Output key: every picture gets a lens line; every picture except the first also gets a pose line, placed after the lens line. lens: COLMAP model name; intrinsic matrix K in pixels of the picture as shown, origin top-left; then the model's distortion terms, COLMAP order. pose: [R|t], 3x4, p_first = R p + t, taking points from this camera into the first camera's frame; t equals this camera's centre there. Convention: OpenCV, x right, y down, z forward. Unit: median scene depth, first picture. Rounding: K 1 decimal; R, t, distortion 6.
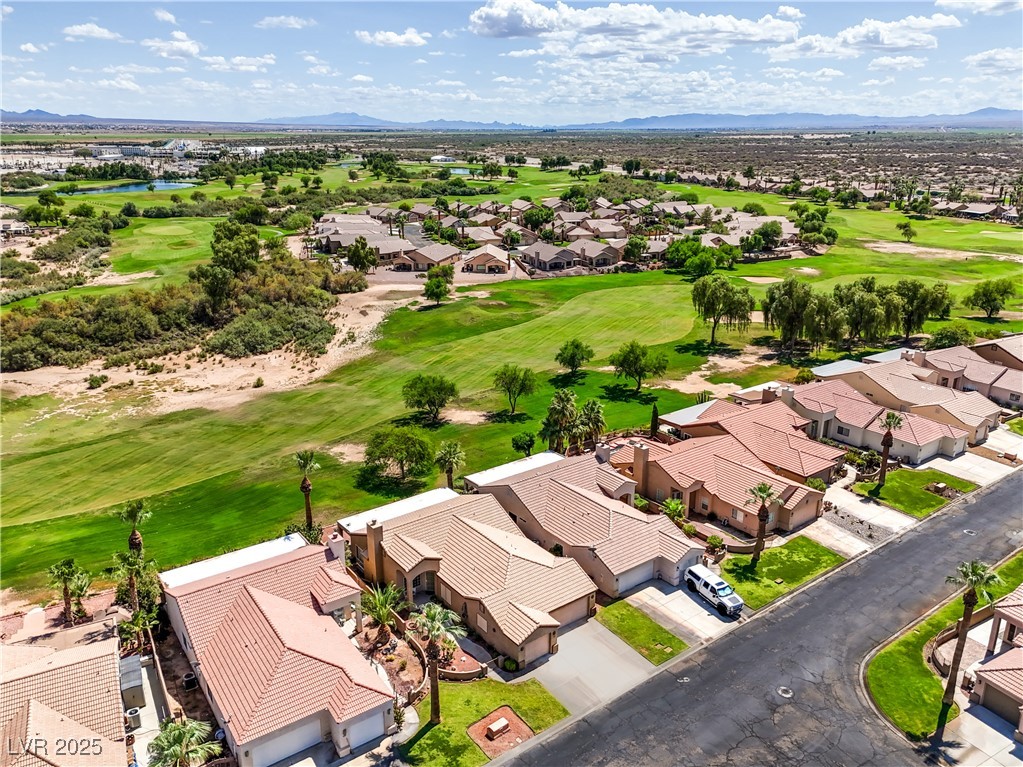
lens RADIAL K [[778.3, 0, 510.9], [0, 778.3, 380.6], [0, 0, 1]] dist [0.064538, -0.054273]
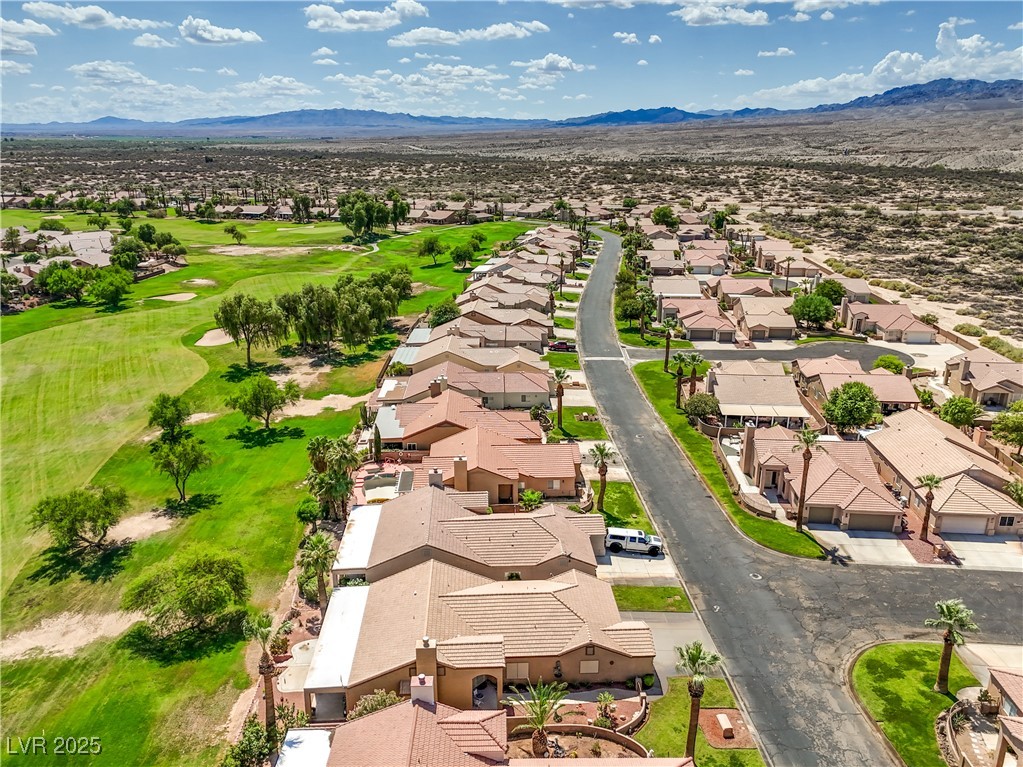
lens RADIAL K [[778.3, 0, 510.9], [0, 778.3, 380.6], [0, 0, 1]] dist [0.064538, -0.054273]
pose [[0.561011, -0.250061, 0.789136, -0.363208], [0.257549, 0.958698, 0.120696, -0.074114], [-0.786724, 0.135529, 0.602243, 0.231565]]
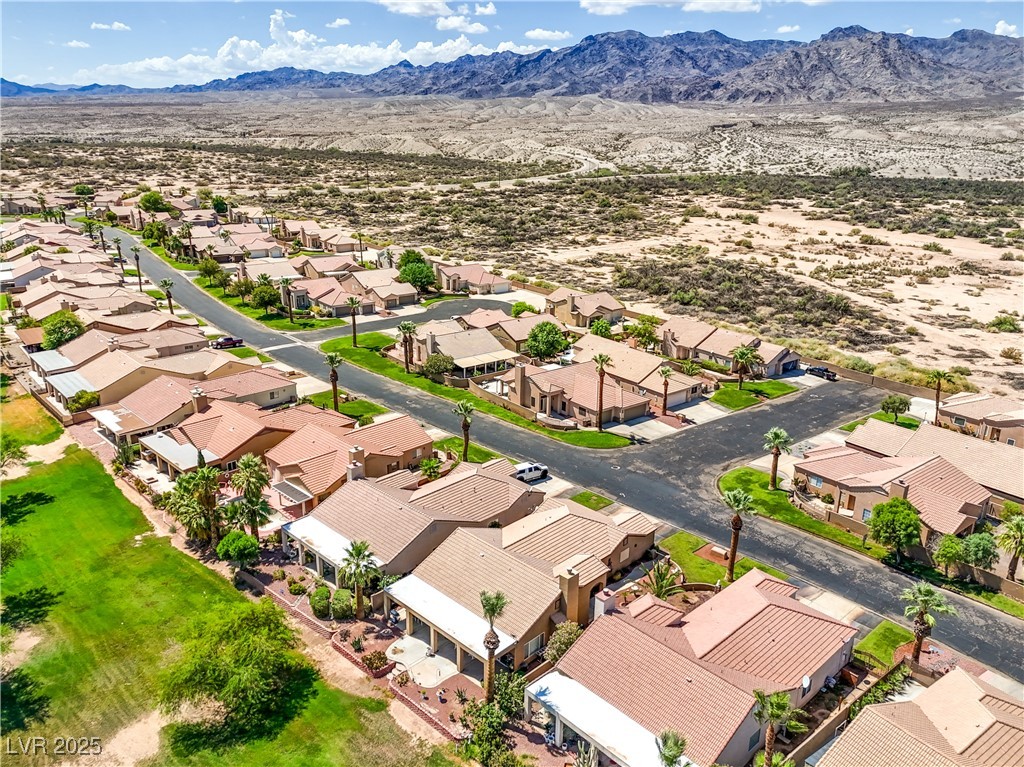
lens RADIAL K [[779.0, 0, 511.4], [0, 779.0, 380.6], [0, 0, 1]] dist [0.064538, -0.054273]
pose [[-0.157252, -0.314571, 0.936118, -0.503978], [0.290660, 0.891183, 0.348296, -0.185700], [-0.943816, 0.326862, -0.048707, 0.560841]]
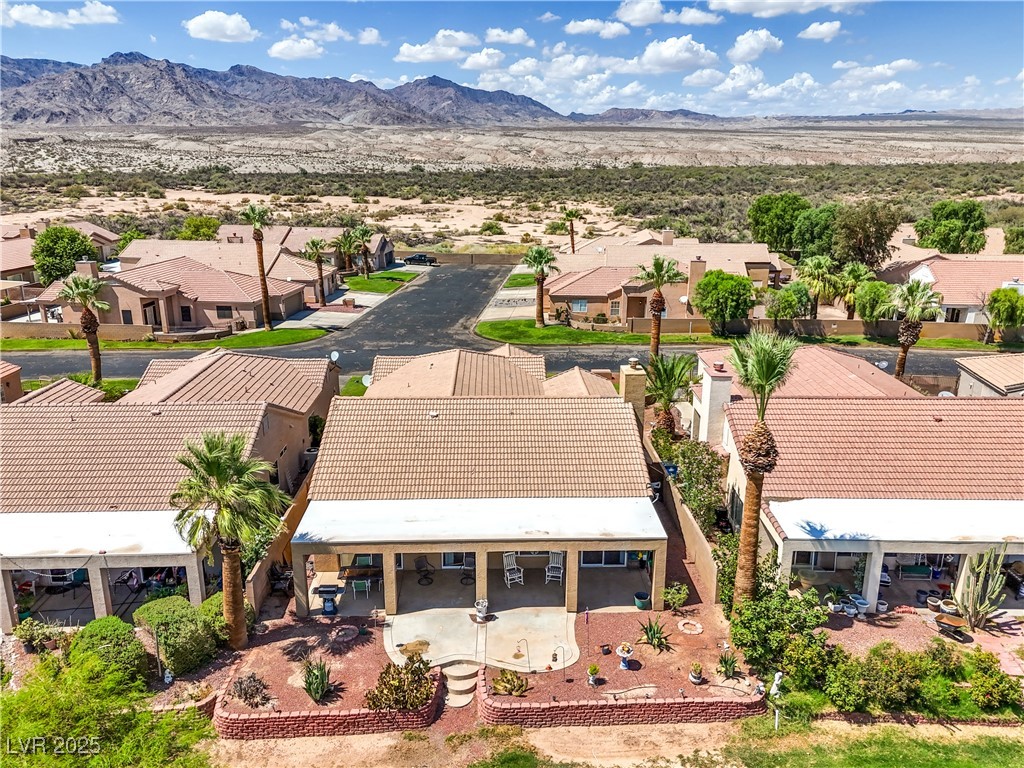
lens RADIAL K [[779.0, 0, 511.4], [0, 779.0, 381.1], [0, 0, 1]] dist [0.064538, -0.054273]
pose [[-0.820321, -0.157406, 0.549815, -0.206926], [0.174914, 0.846257, 0.503244, -0.038016], [-0.544498, 0.508992, -0.666670, 0.741949]]
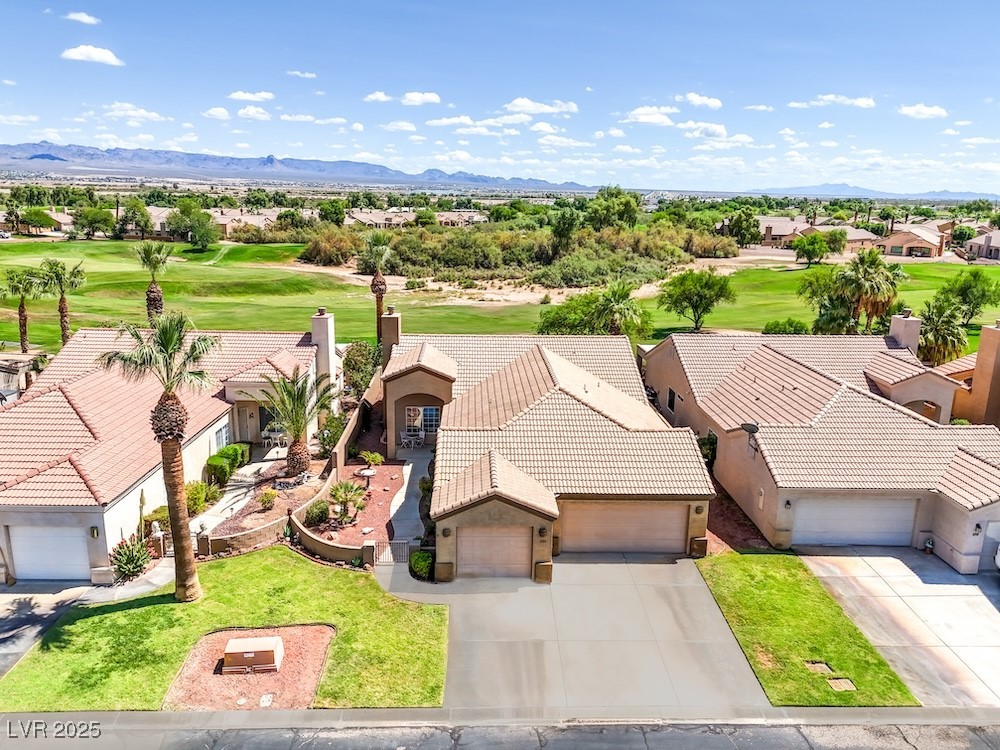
lens RADIAL K [[732.6, 0, 500.0], [0, 732.6, 375.0], [0, 0, 1]] dist [0.070913, -0.050975]
pose [[0.820404, 0.152355, -0.551113, 0.115532], [-0.193852, 0.980876, -0.017410, 0.119773], [0.537921, 0.121118, 0.834249, 0.309712]]
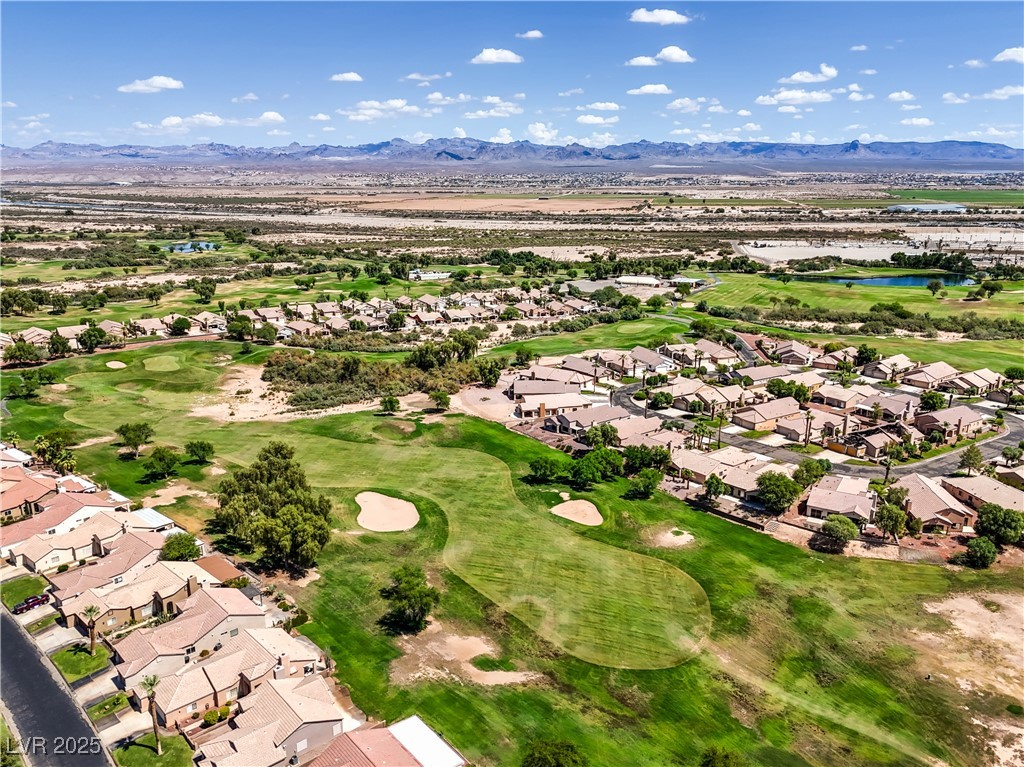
lens RADIAL K [[779.0, 0, 511.4], [0, 779.0, 380.6], [0, 0, 1]] dist [0.064538, -0.054273]
pose [[0.265546, 0.242753, -0.933036, 1.764583], [-0.294365, 0.941982, 0.161304, -0.631025], [0.918060, 0.231819, 0.321598, 1.062189]]
